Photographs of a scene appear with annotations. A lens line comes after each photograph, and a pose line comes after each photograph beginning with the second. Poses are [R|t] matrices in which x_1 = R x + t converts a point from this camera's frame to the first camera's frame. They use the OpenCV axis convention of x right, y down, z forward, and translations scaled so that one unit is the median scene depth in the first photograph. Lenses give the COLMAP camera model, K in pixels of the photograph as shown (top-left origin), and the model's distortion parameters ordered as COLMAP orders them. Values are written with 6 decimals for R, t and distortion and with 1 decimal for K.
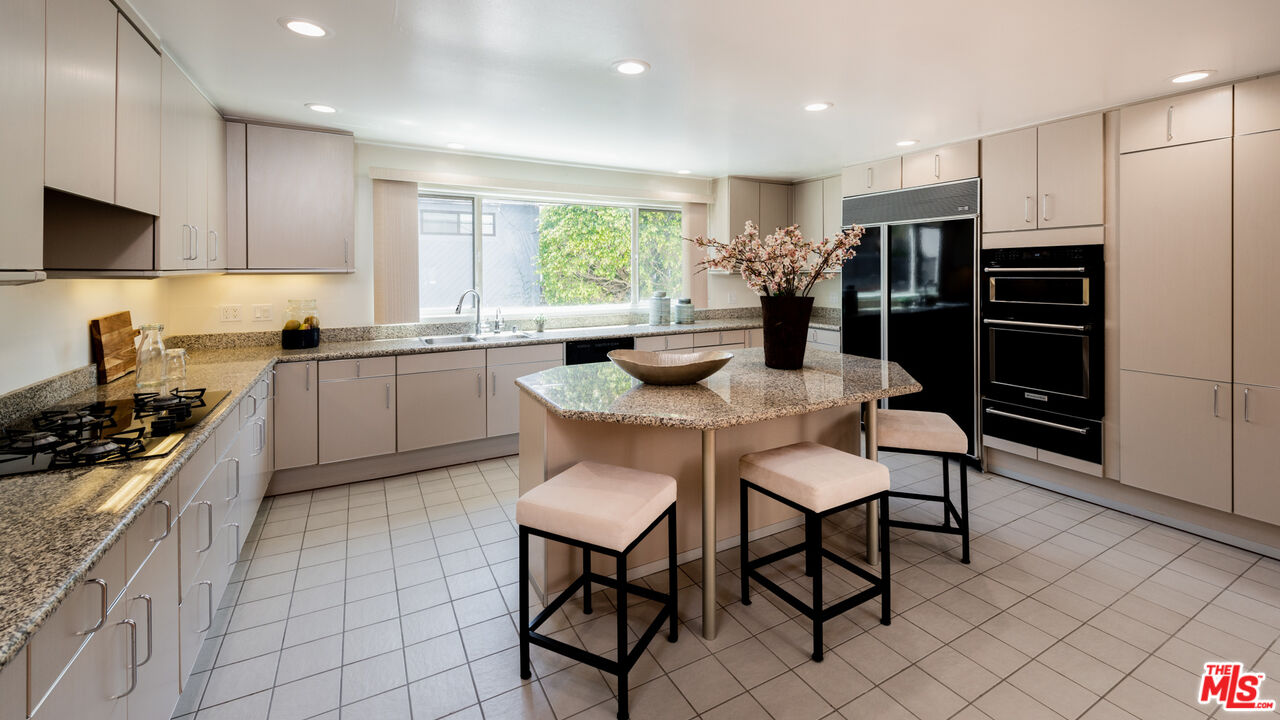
lens RADIAL K [[520.0, 0, 642.2], [0, 520.0, 275.7], [0, 0, 1]] dist [0.001158, -0.000037]
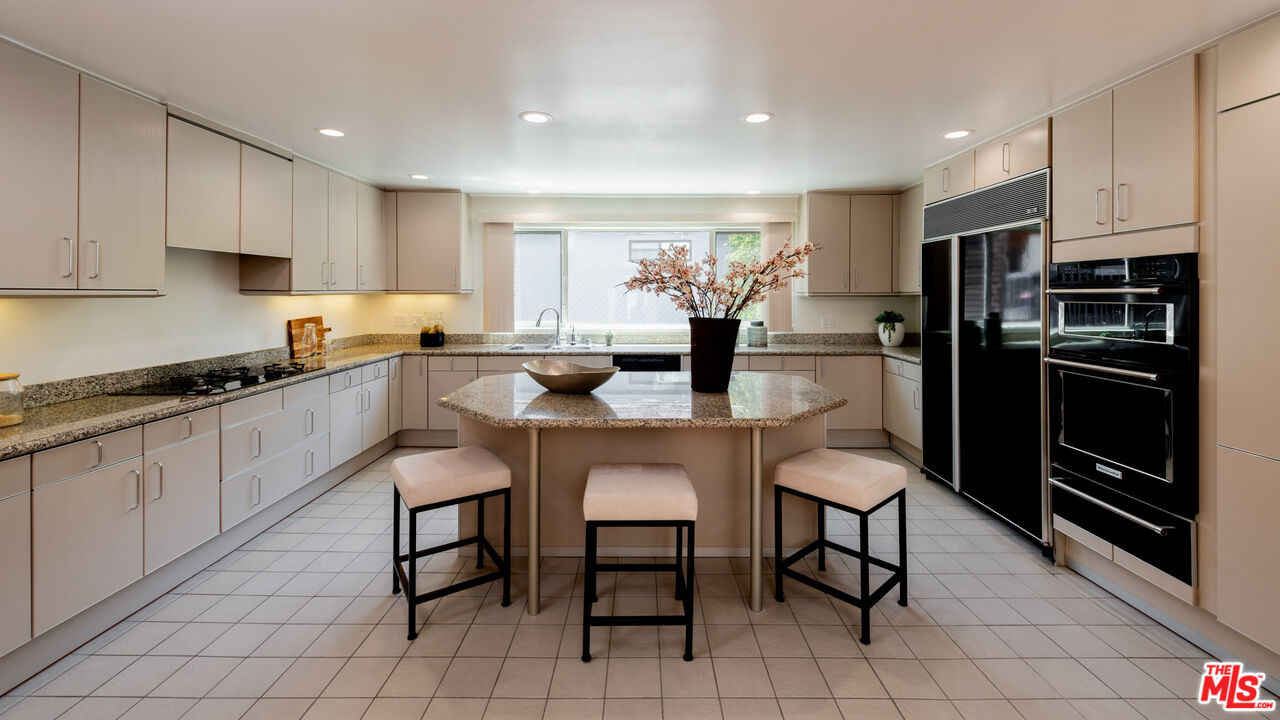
lens RADIAL K [[503.1, 0, 638.0], [0, 503.1, 294.6], [0, 0, 1]] dist [0.000938, -0.000328]
pose [[0.873008, 0.004092, -0.487688, 0.485112], [-0.007028, 0.999967, -0.004190, 0.000332], [0.487655, 0.007086, 0.873008, 0.081510]]
